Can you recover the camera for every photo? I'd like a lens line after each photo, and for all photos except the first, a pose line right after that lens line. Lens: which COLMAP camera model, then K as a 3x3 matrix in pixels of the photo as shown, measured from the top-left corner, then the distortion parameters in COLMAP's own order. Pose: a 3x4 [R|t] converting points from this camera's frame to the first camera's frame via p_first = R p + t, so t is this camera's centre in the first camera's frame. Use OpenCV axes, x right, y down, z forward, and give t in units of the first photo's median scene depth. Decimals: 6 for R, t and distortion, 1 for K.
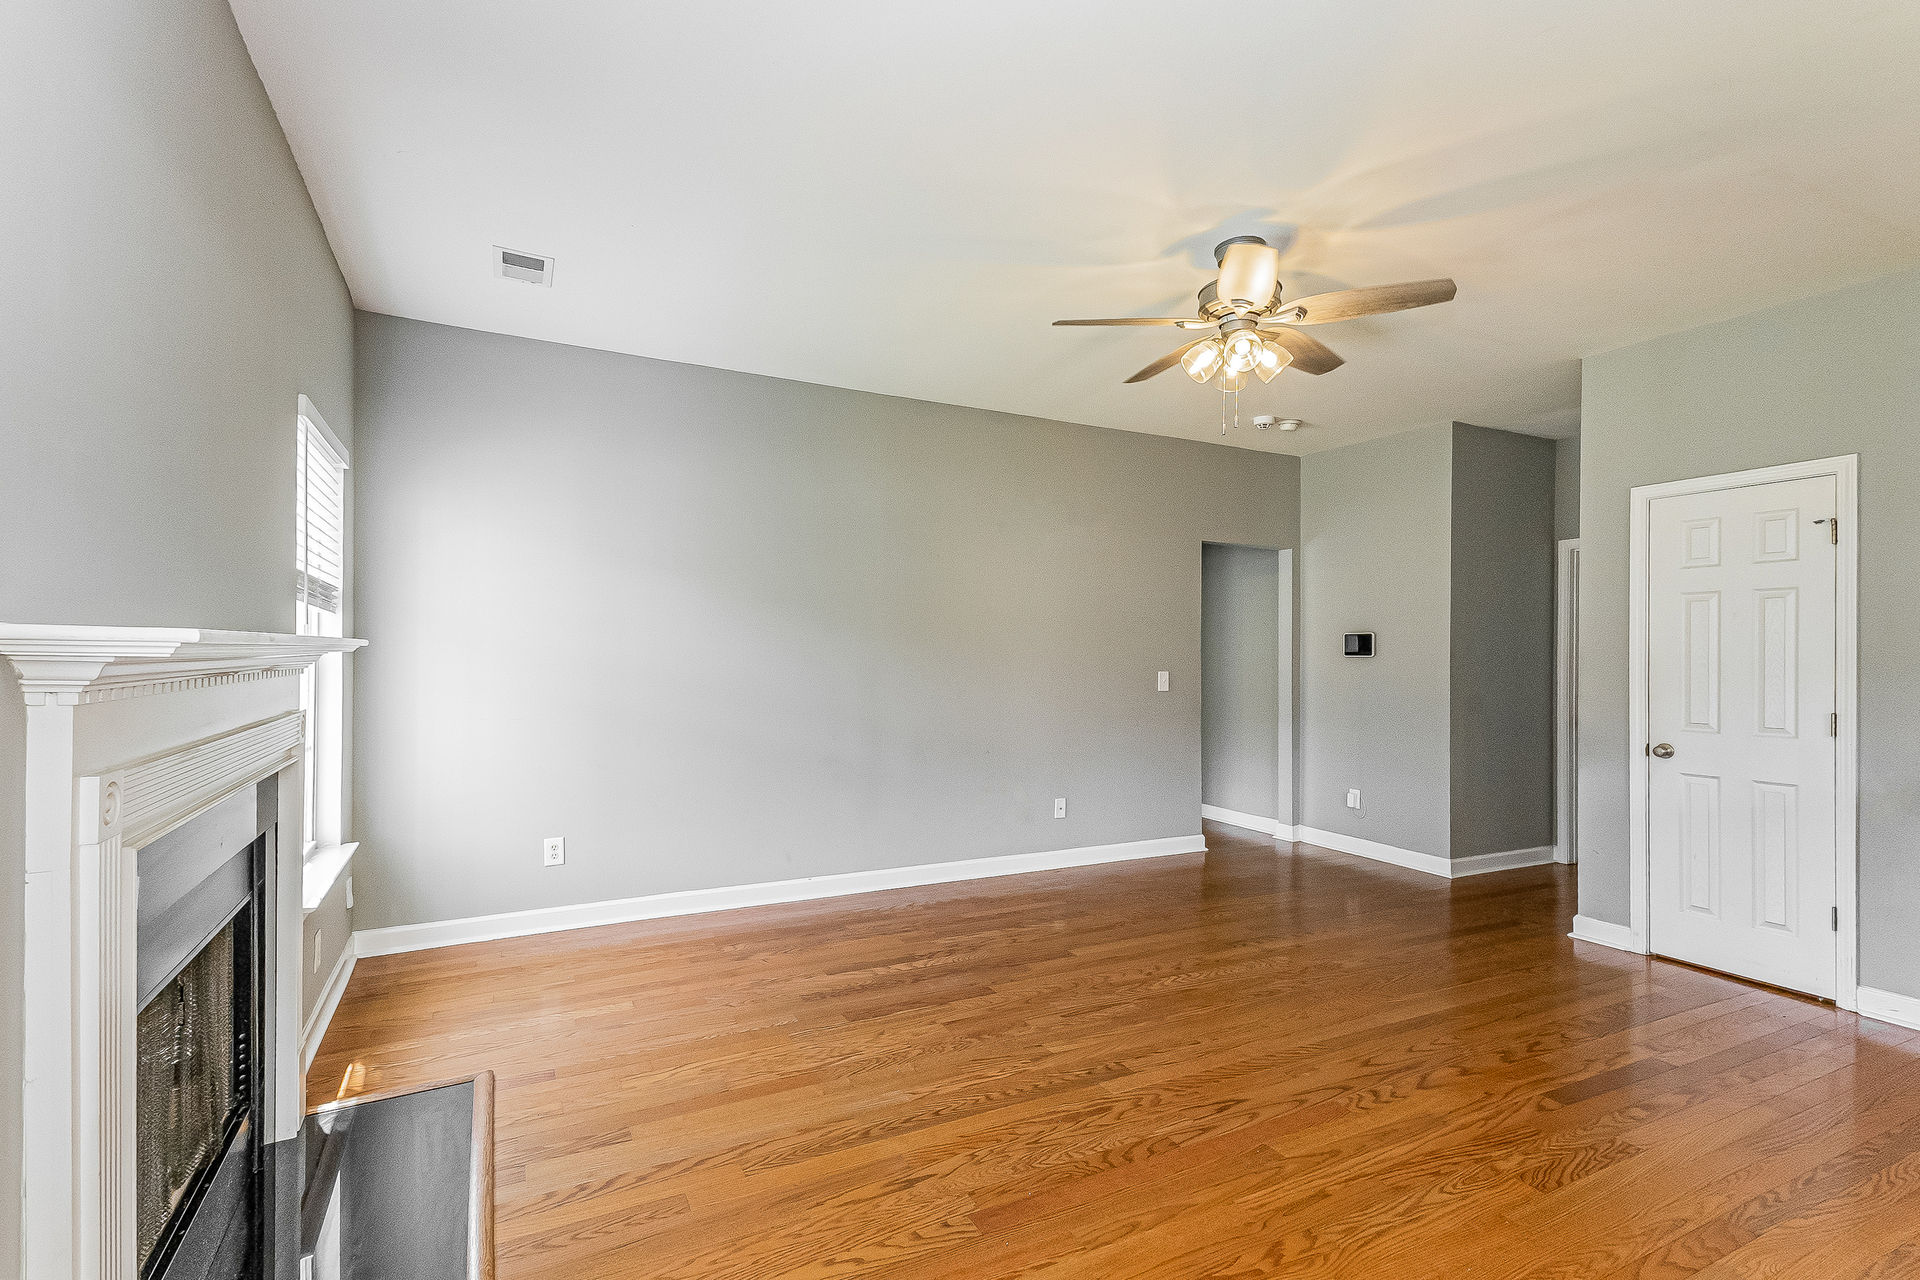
lens RADIAL K [[885.9, 0, 955.7], [0, 885.9, 652.6], [0, 0, 1]] dist [0.025312, 0.000056]
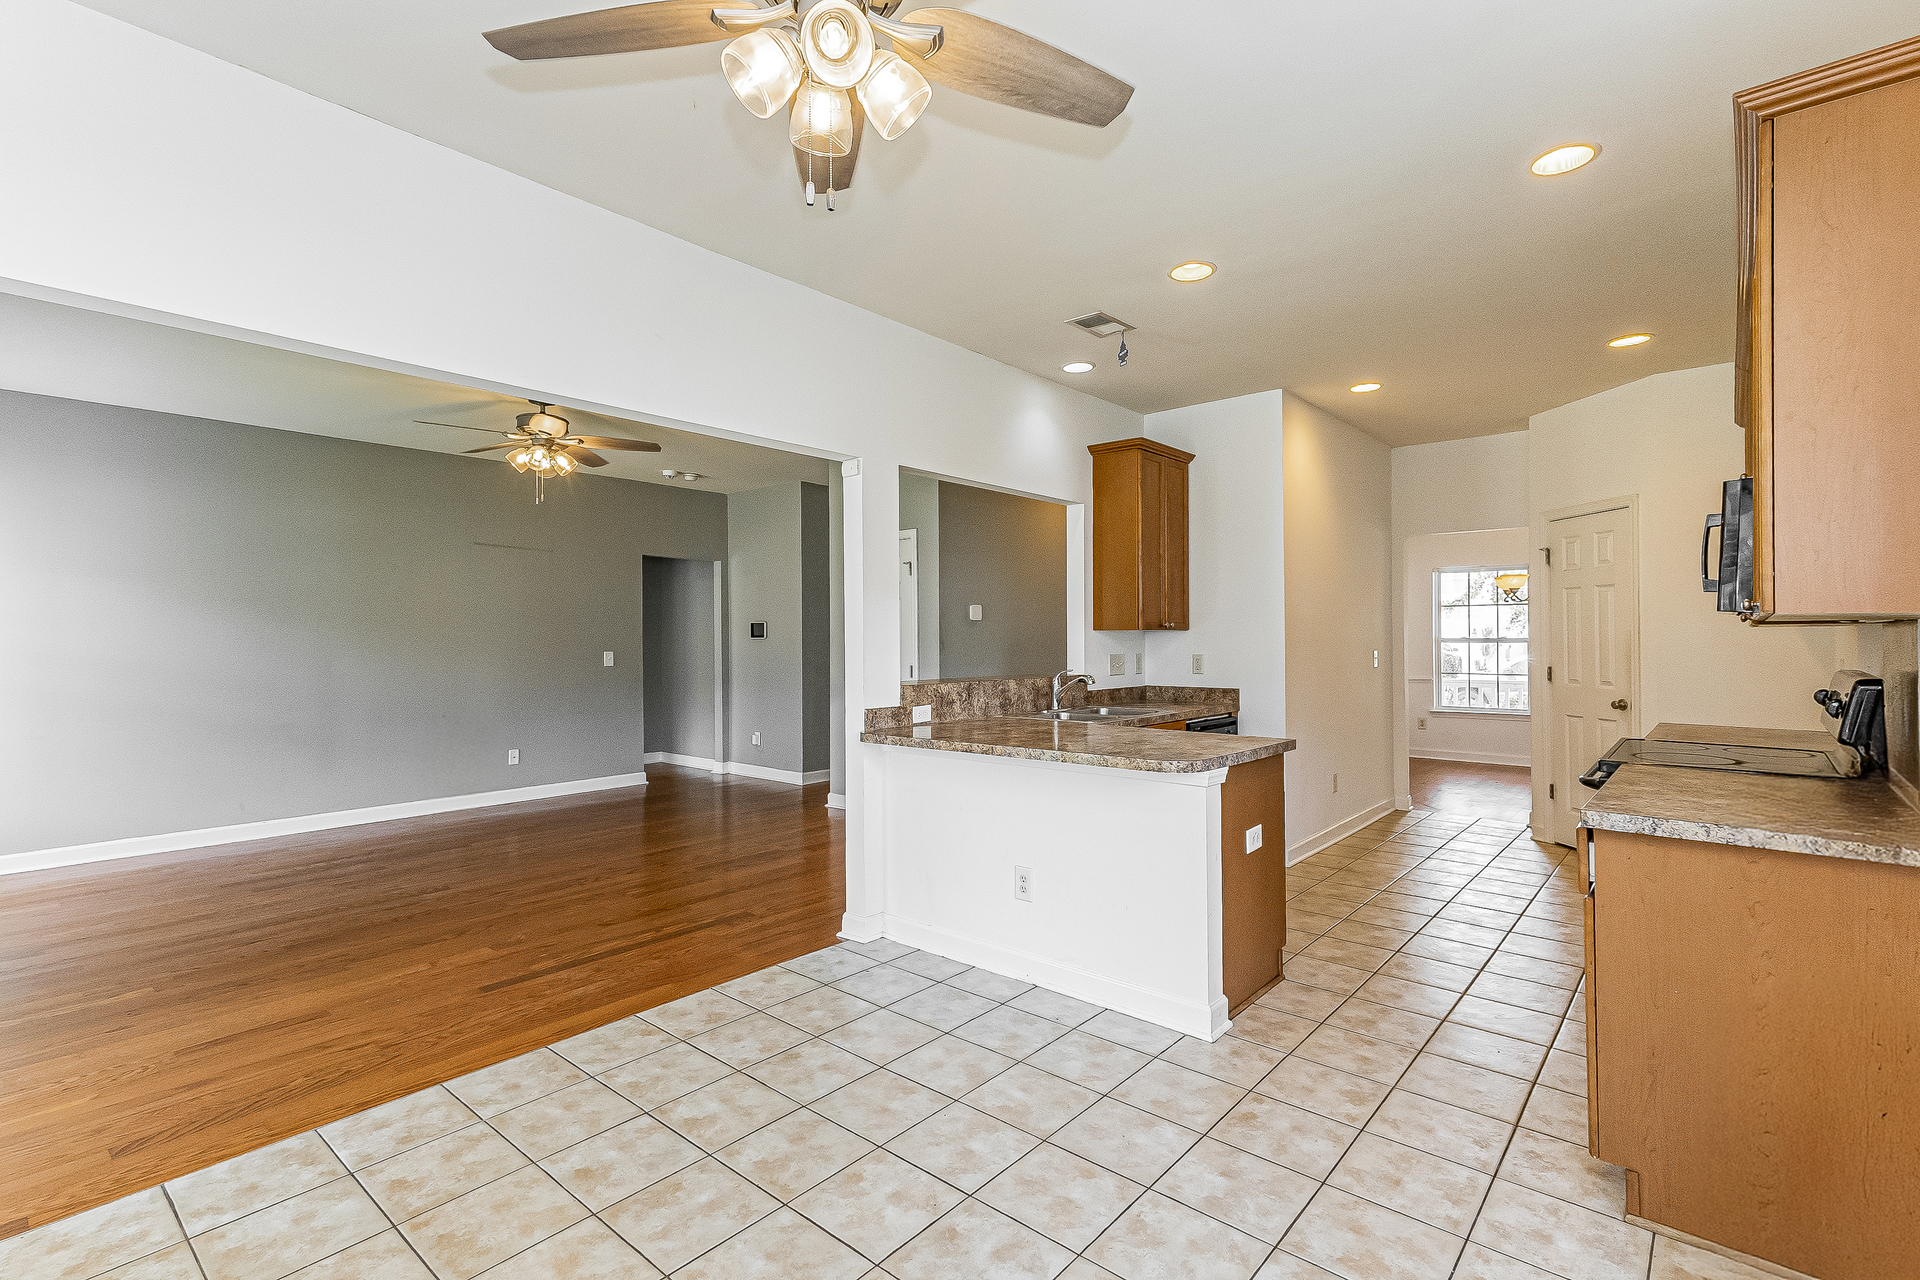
lens RADIAL K [[885.9, 0, 954.2], [0, 885.9, 633.1], [0, 0, 1]] dist [0.025312, 0.000056]
pose [[0.928735, -0.011407, 0.370569, 0.217703], [0.013033, 0.999913, -0.001884, 0.002201], [-0.370516, 0.006580, 0.928803, -0.435512]]
